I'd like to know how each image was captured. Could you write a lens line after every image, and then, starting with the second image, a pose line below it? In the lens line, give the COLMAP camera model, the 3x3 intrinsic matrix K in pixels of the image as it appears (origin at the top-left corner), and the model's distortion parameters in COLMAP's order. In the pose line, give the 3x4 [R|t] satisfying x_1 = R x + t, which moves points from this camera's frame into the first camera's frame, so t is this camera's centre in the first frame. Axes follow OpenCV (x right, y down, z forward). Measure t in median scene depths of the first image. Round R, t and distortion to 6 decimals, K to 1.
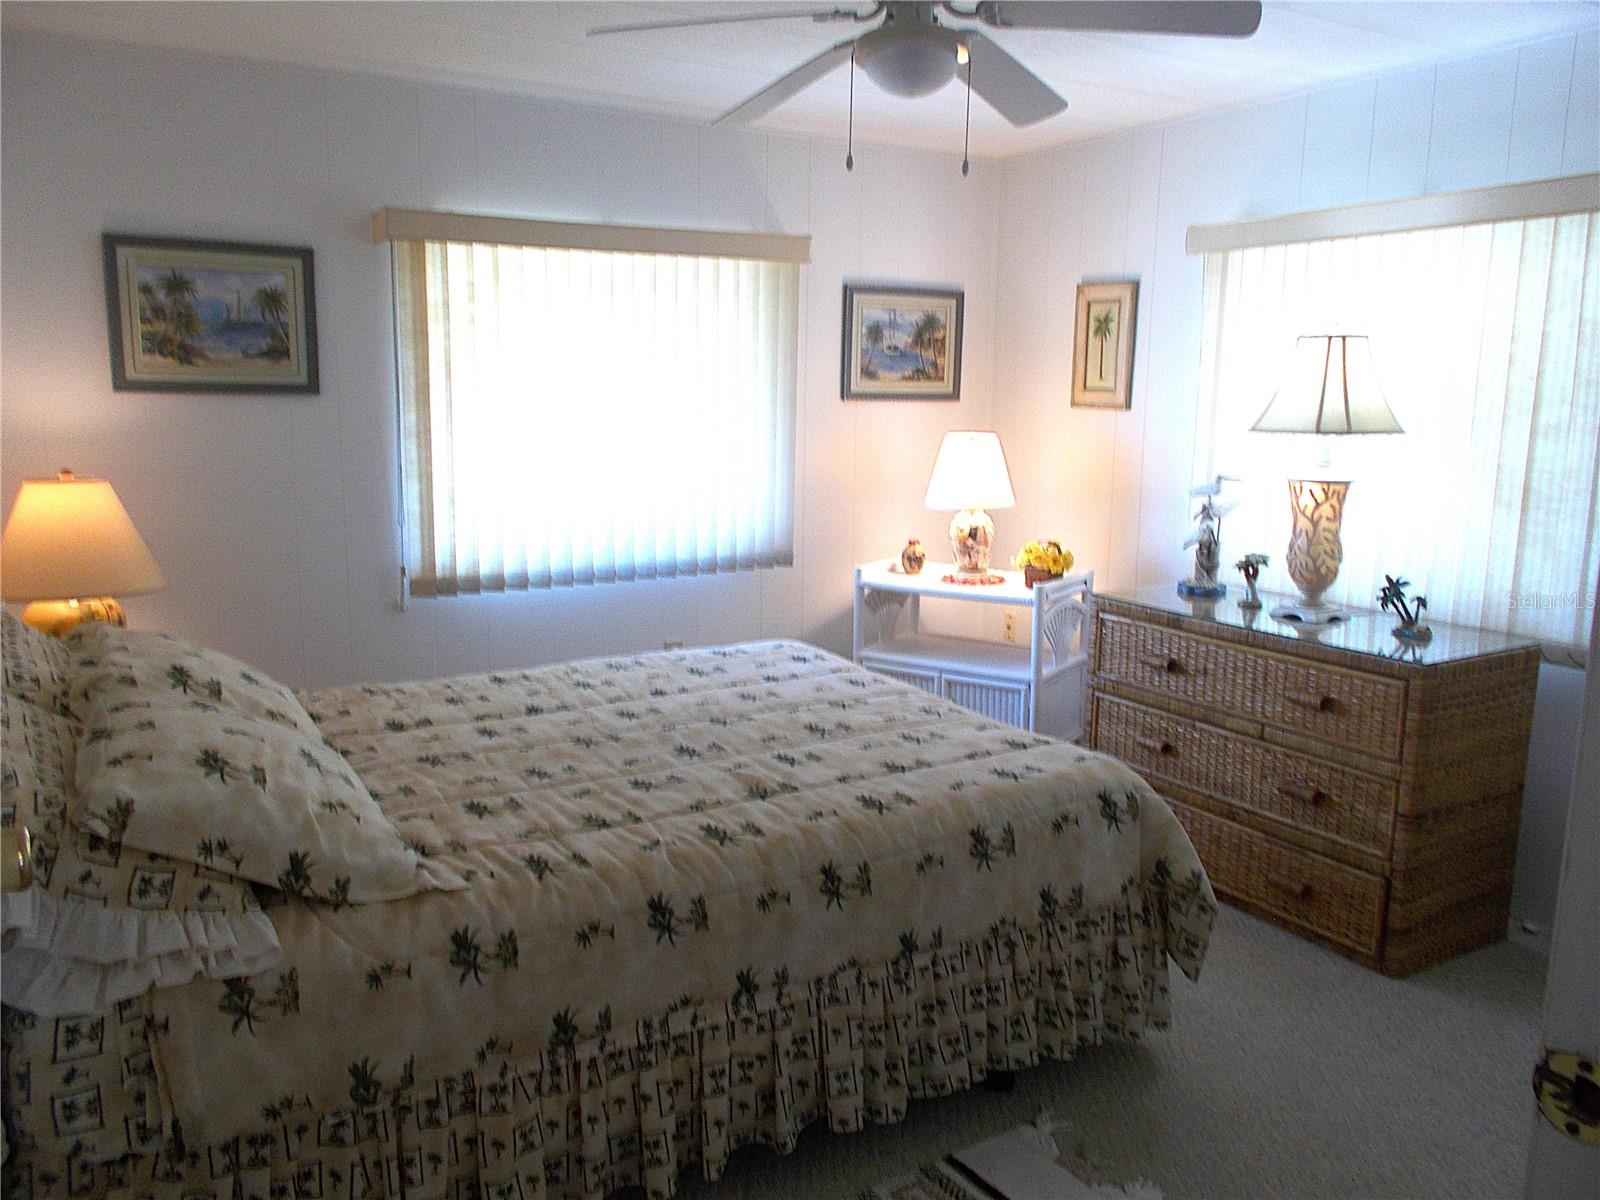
lens RADIAL K [[1231.7, 0, 803.7], [0, 1231.7, 605.7], [0, 0, 1]] dist [0.005497, 0.000805]
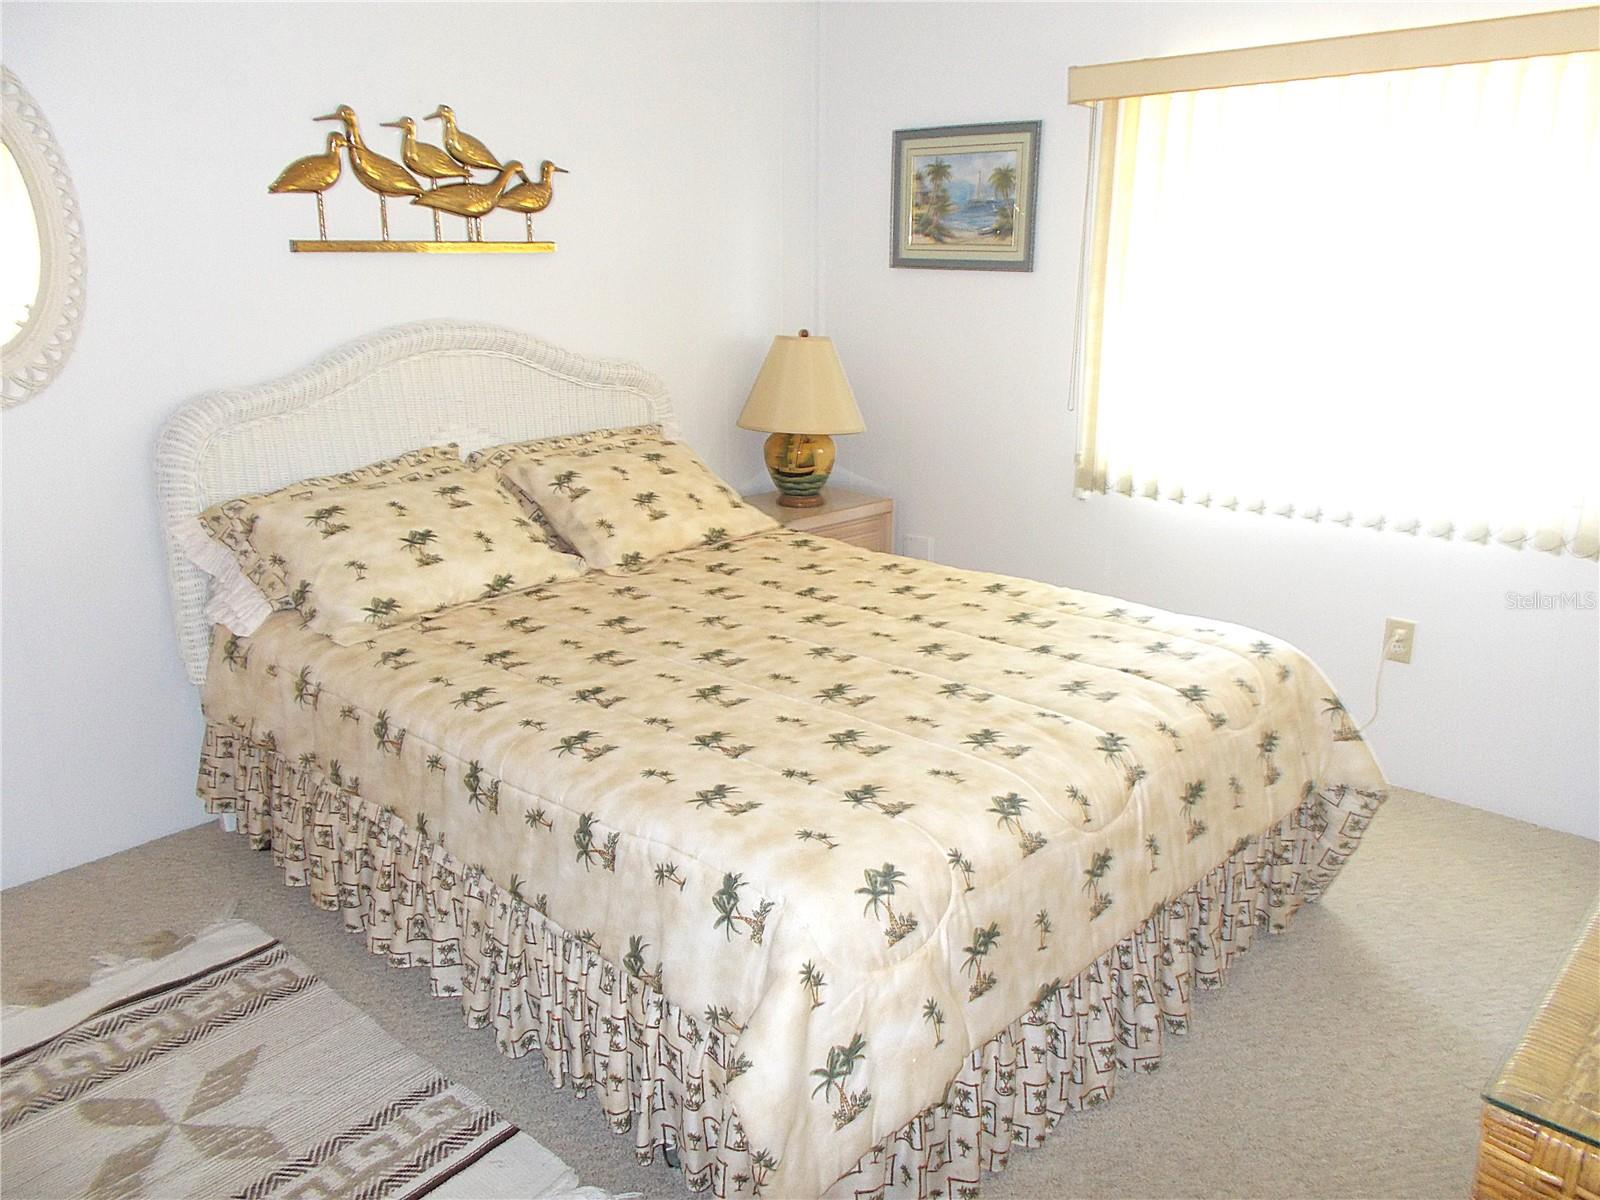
lens RADIAL K [[1231.7, 0, 797.8], [0, 1231.7, 598.7], [0, 0, 1]] dist [0.005497, 0.000805]
pose [[0.287789, 0.245782, -0.925618, 0.583235], [-0.174681, 0.963765, 0.201601, -0.091051], [0.941628, 0.103669, 0.320295, 0.570824]]
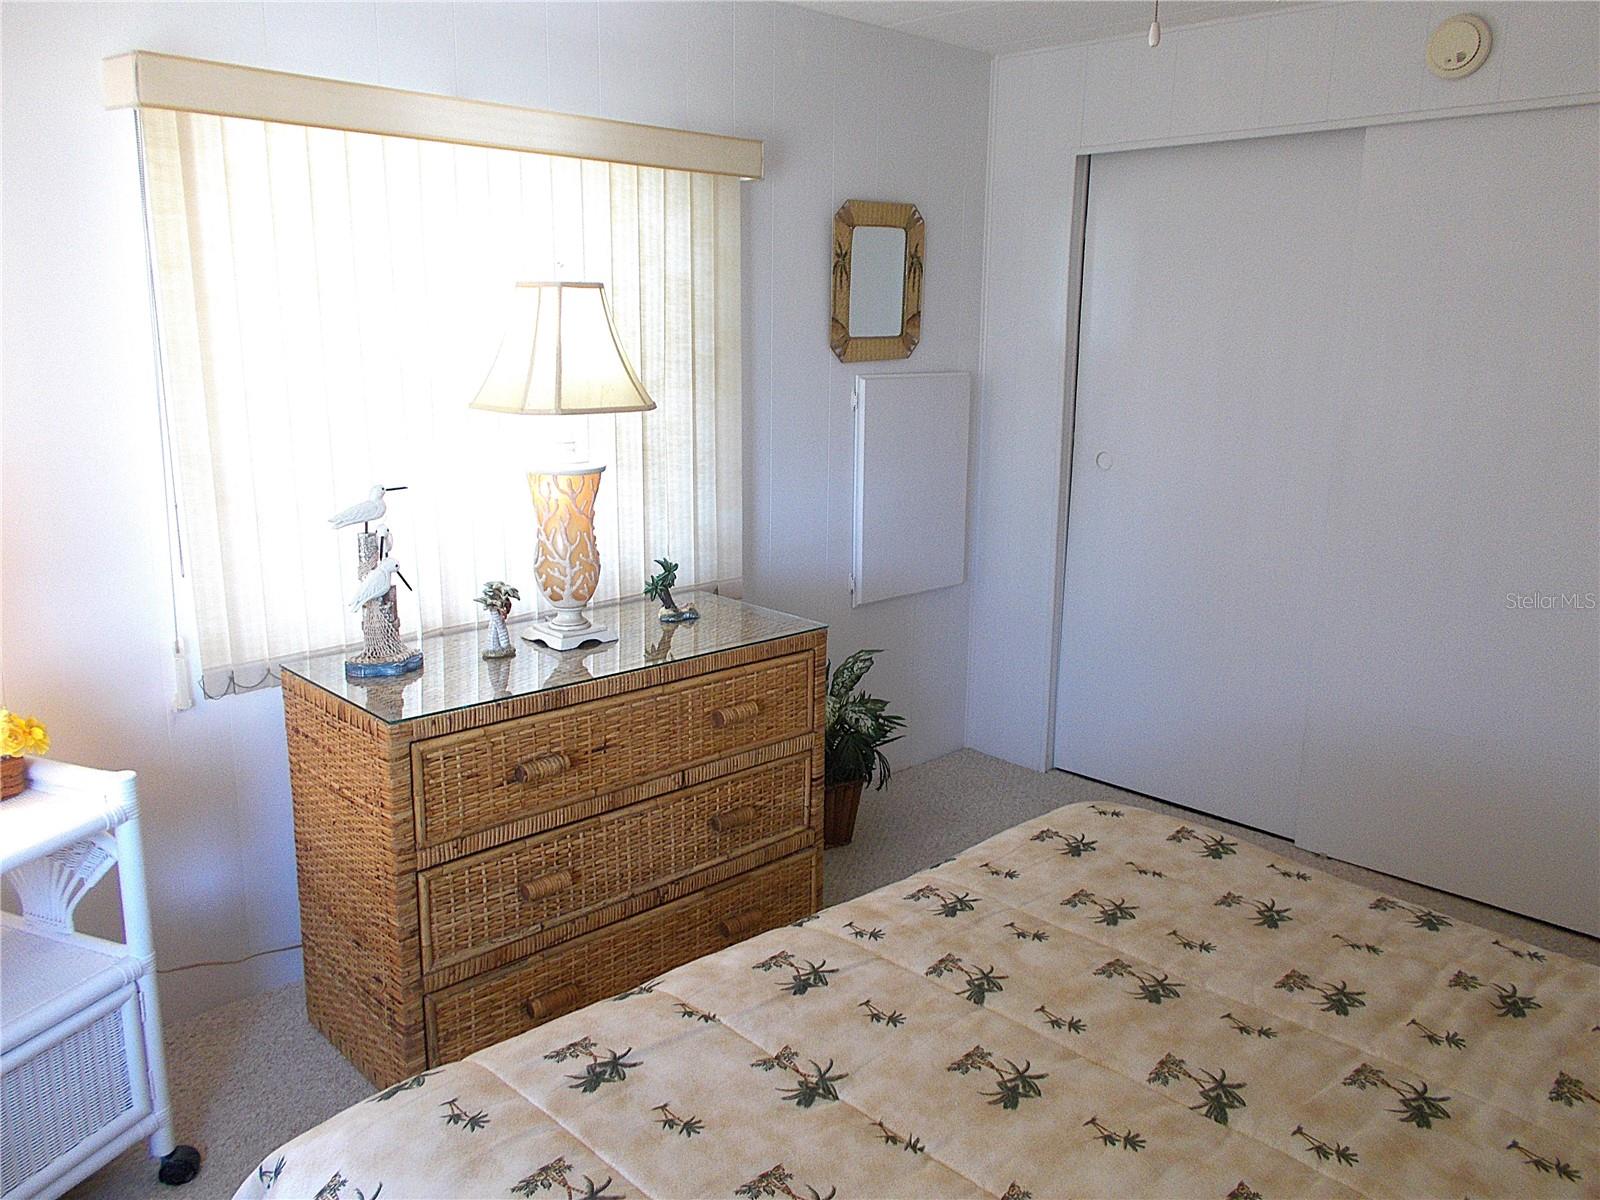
lens RADIAL K [[1231.7, 0, 794.2], [0, 1231.7, 589.4], [0, 0, 1]] dist [0.005497, 0.000805]
pose [[-0.221644, -0.210167, 0.952210, -0.355375], [0.163433, 0.954679, 0.248753, -0.189325], [-0.961334, 0.210757, -0.177250, 0.972848]]
